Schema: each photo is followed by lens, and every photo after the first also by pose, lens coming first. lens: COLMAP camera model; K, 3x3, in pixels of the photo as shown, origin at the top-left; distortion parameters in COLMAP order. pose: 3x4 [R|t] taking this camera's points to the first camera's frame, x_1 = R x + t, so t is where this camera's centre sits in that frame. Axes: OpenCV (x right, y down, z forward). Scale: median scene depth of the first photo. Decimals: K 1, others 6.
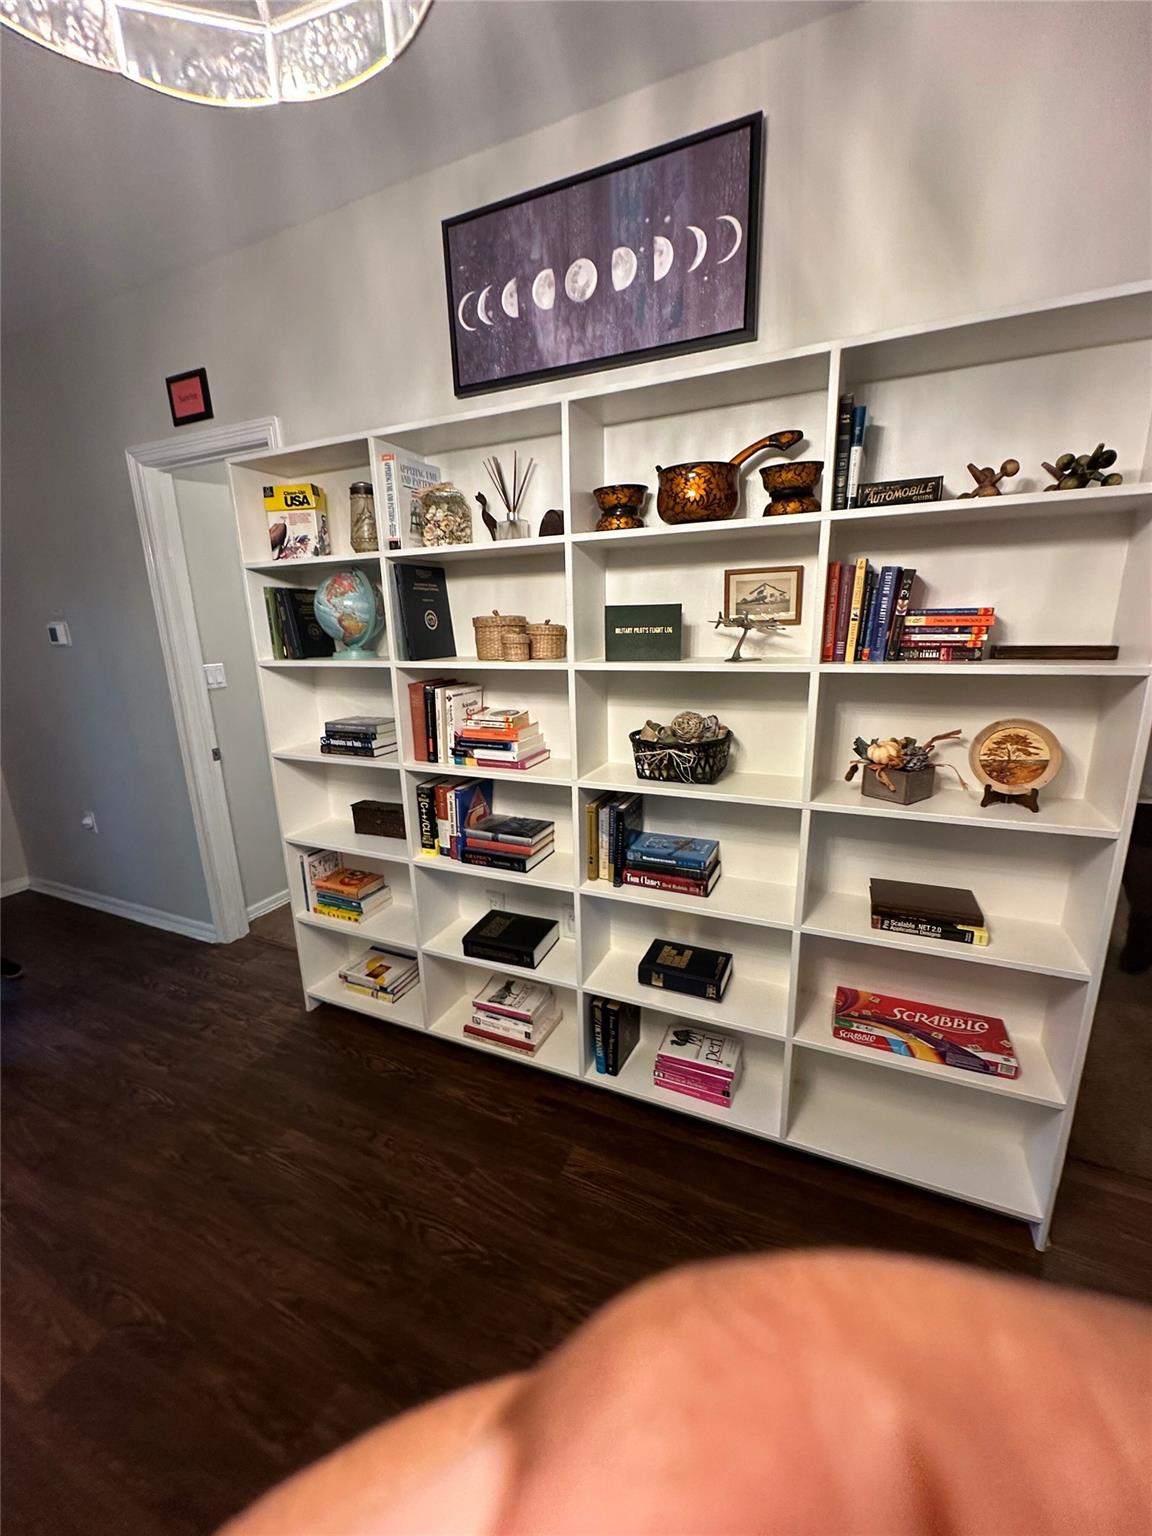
lens RADIAL K [[615.0, 0, 573.5], [0, 615.0, 766.6], [0, 0, 1]] dist [-0.005501, 0.001023]
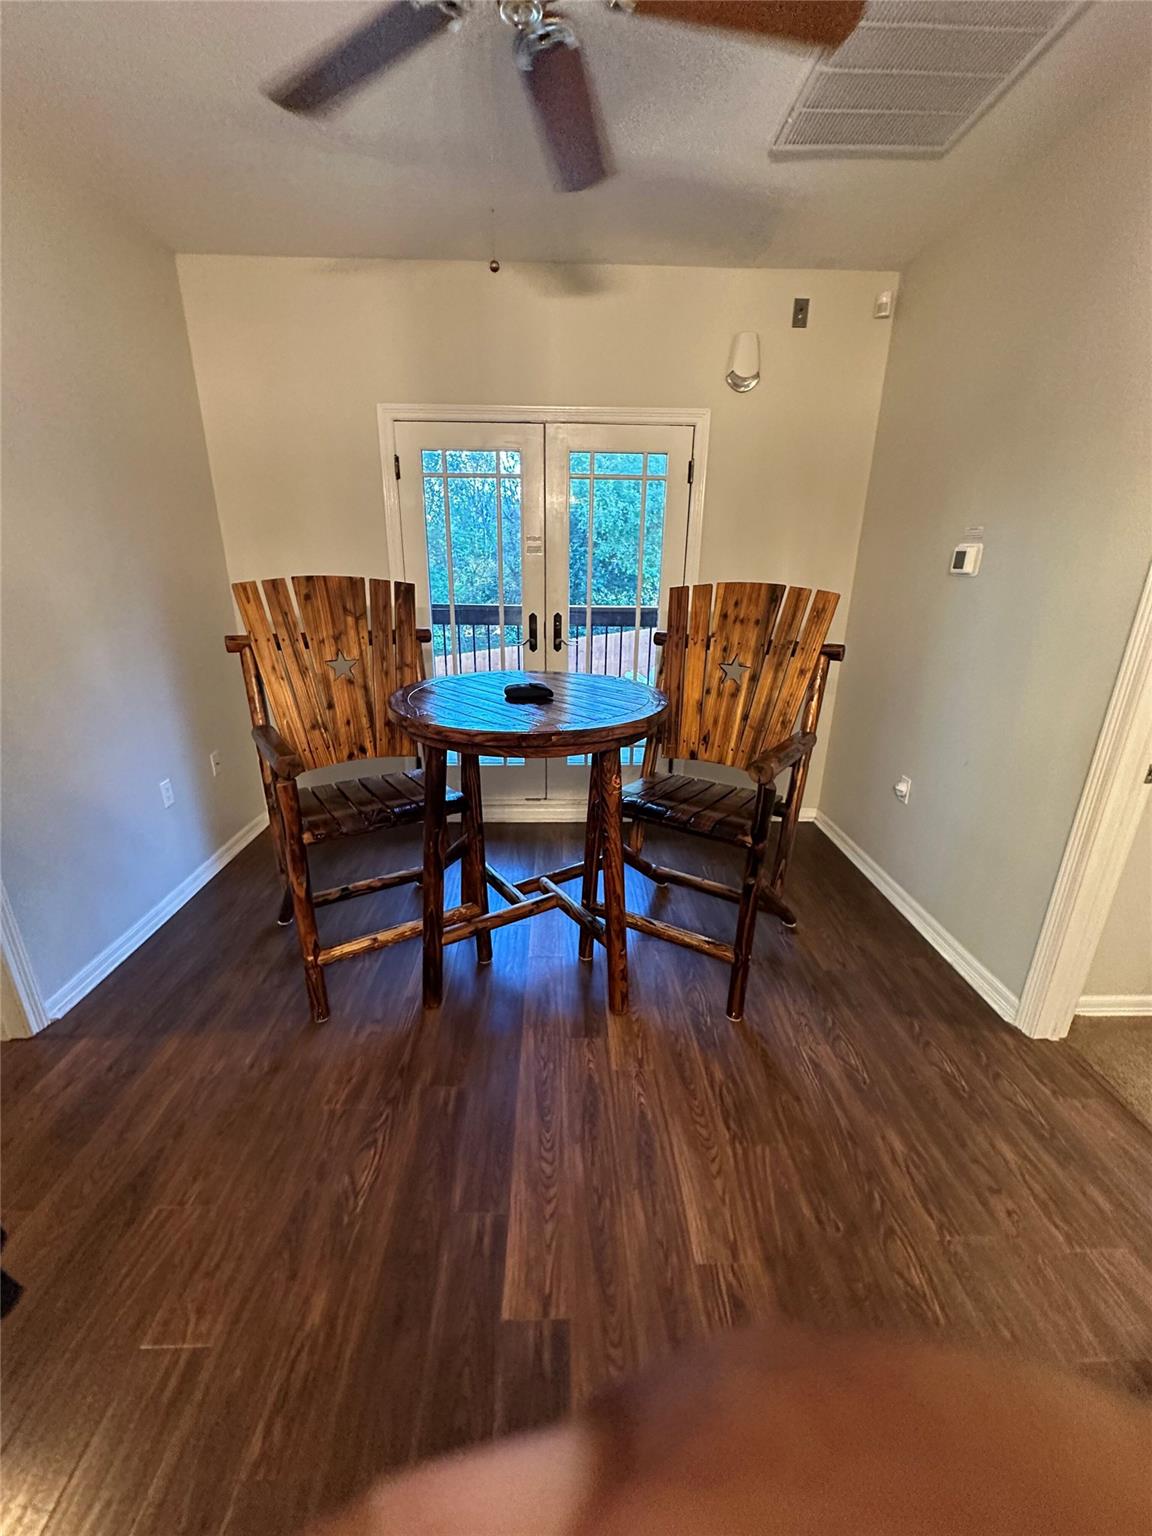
lens RADIAL K [[615.0, 0, 573.9], [0, 615.0, 766.1], [0, 0, 1]] dist [-0.005501, 0.001023]
pose [[0.448614, 0.327388, -0.831602, -0.343169], [-0.236306, 0.940826, 0.242911, -0.042283], [0.861919, 0.087539, 0.499432, 0.211121]]
